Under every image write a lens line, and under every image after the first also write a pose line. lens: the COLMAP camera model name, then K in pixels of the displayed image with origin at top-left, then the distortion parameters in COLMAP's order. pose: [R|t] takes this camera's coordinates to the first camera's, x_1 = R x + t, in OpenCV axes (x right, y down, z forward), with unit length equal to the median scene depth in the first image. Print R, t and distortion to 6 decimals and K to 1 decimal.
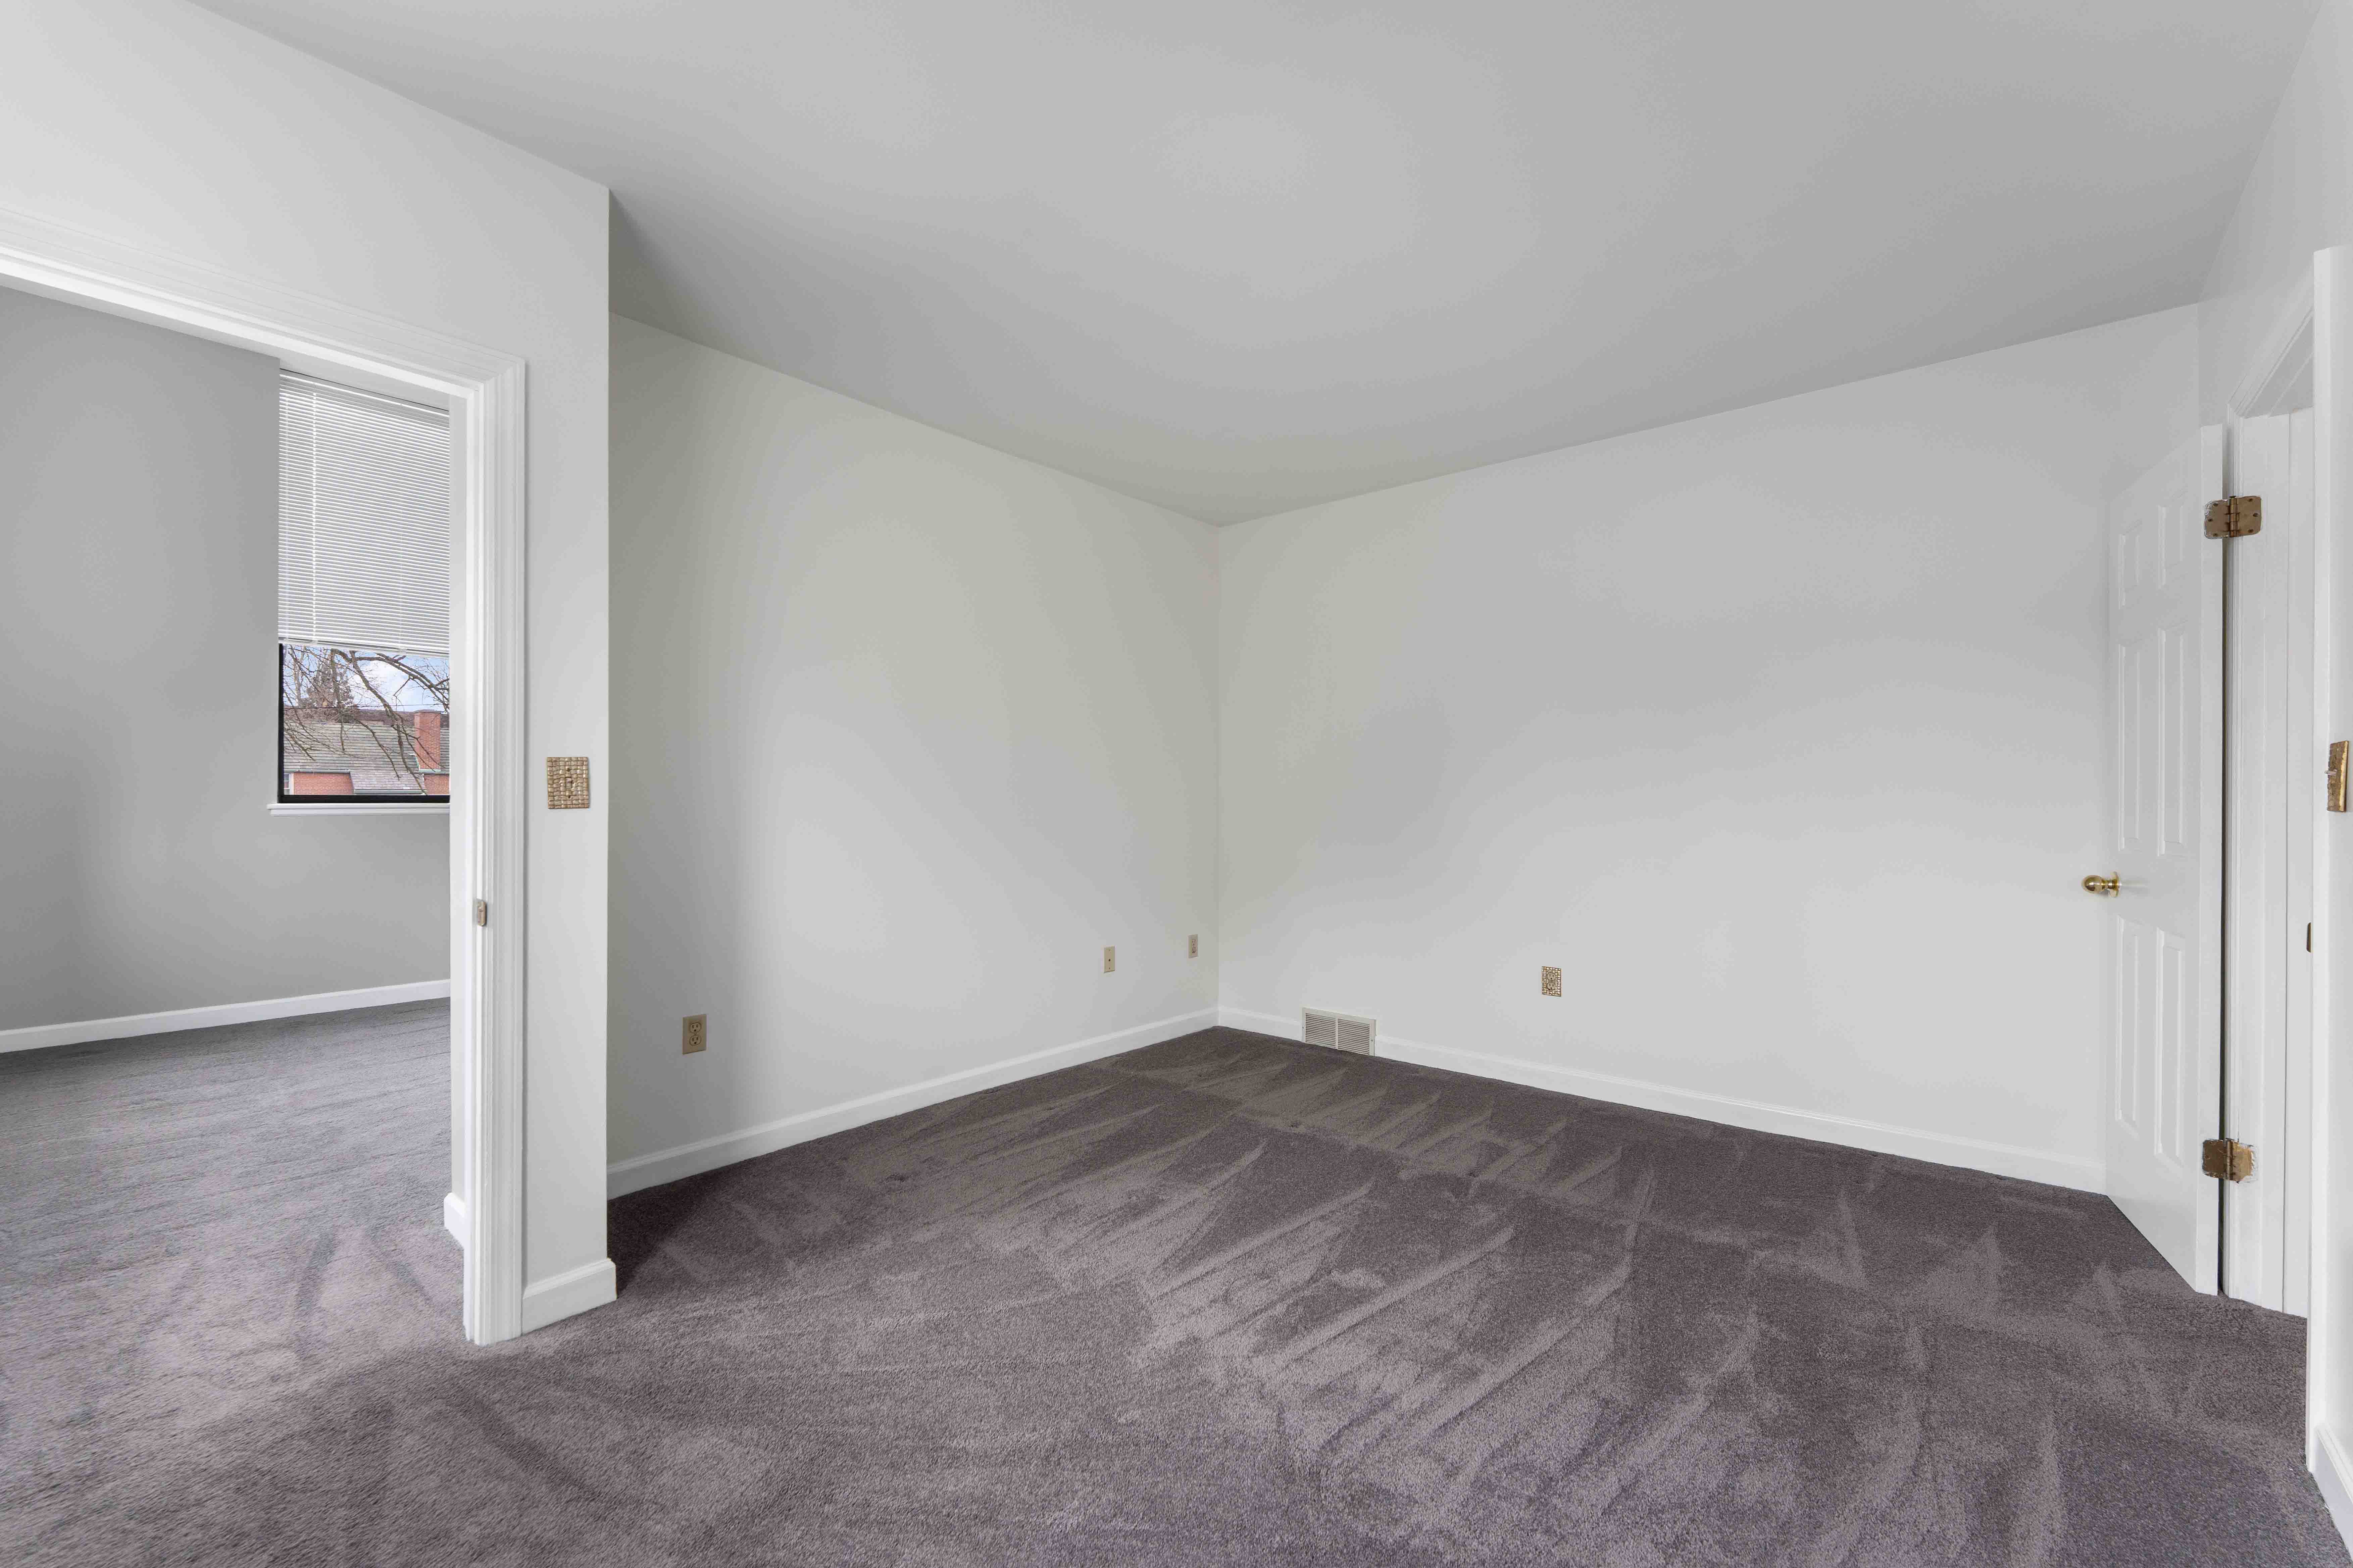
lens RADIAL K [[951.8, 0, 1172.6], [0, 951.8, 803.4], [0, 0, 1]] dist [0.002226, -0.000618]
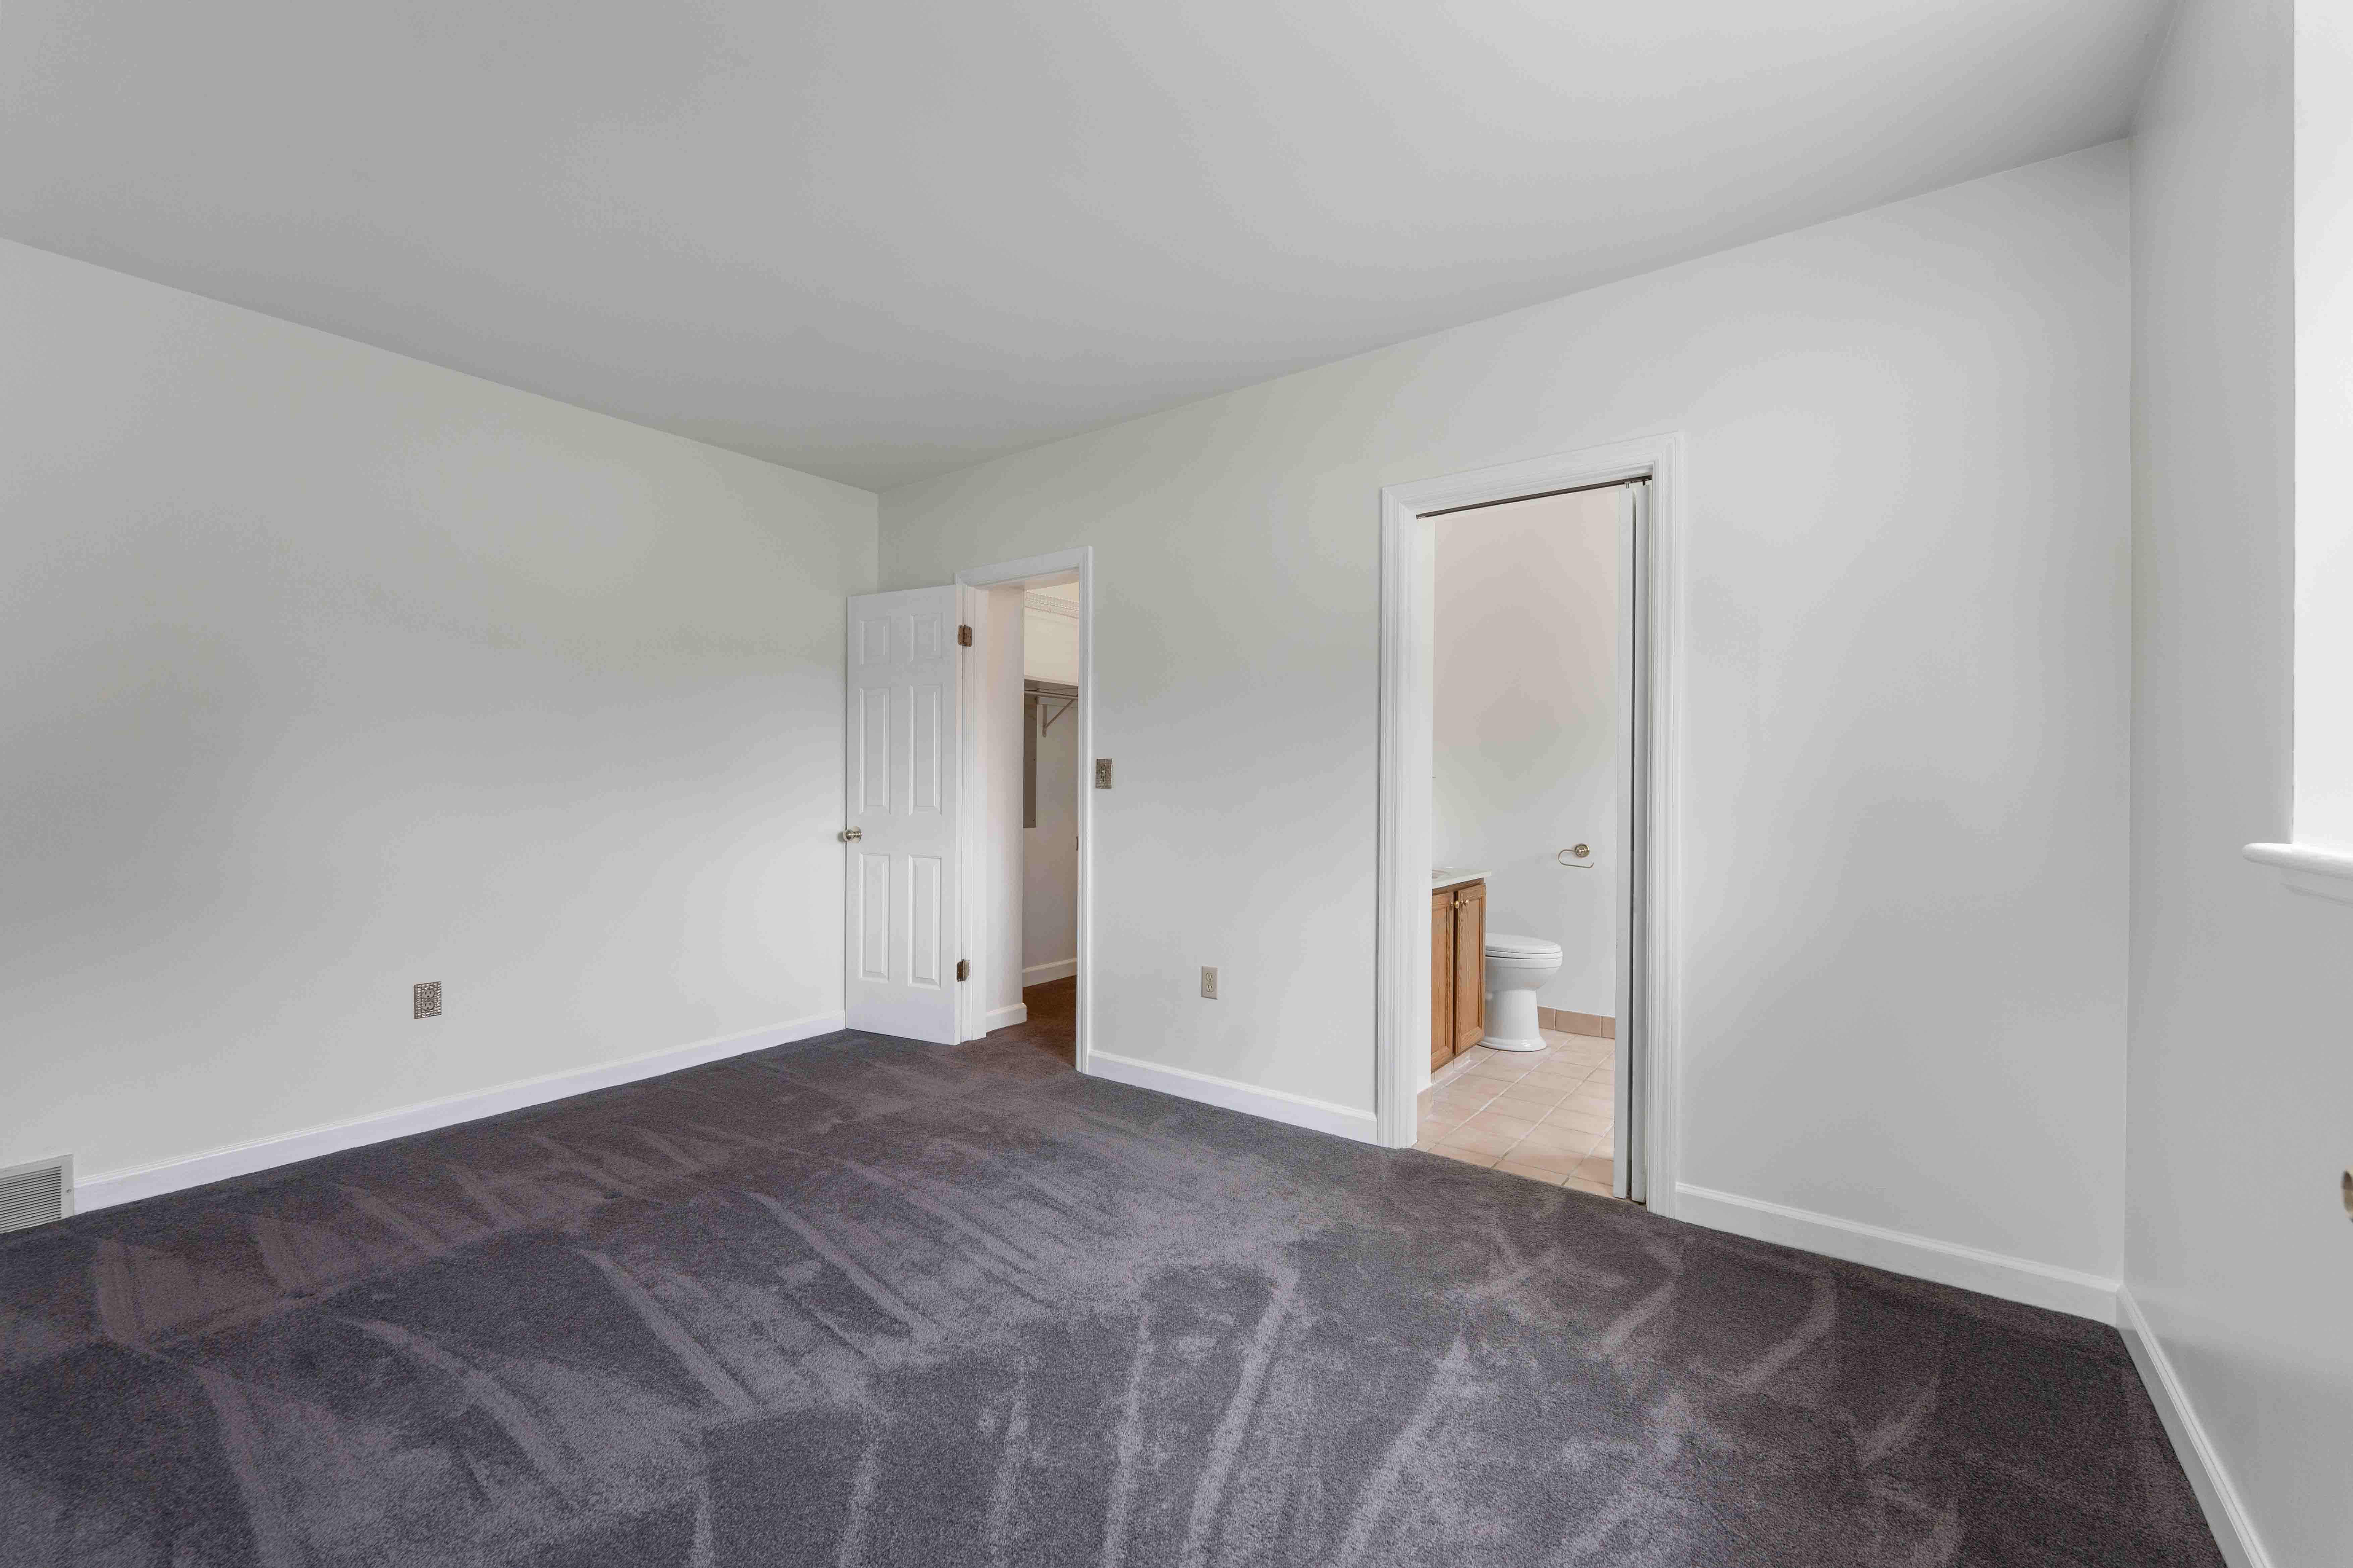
lens RADIAL K [[951.8, 0, 1167.7], [0, 951.8, 779.7], [0, 0, 1]] dist [0.002226, -0.000618]
pose [[-0.069074, 0.006281, 0.997592, -0.629648], [0.003178, 0.999976, -0.006076, 0.002676], [-0.997606, 0.002751, -0.069092, 0.541954]]
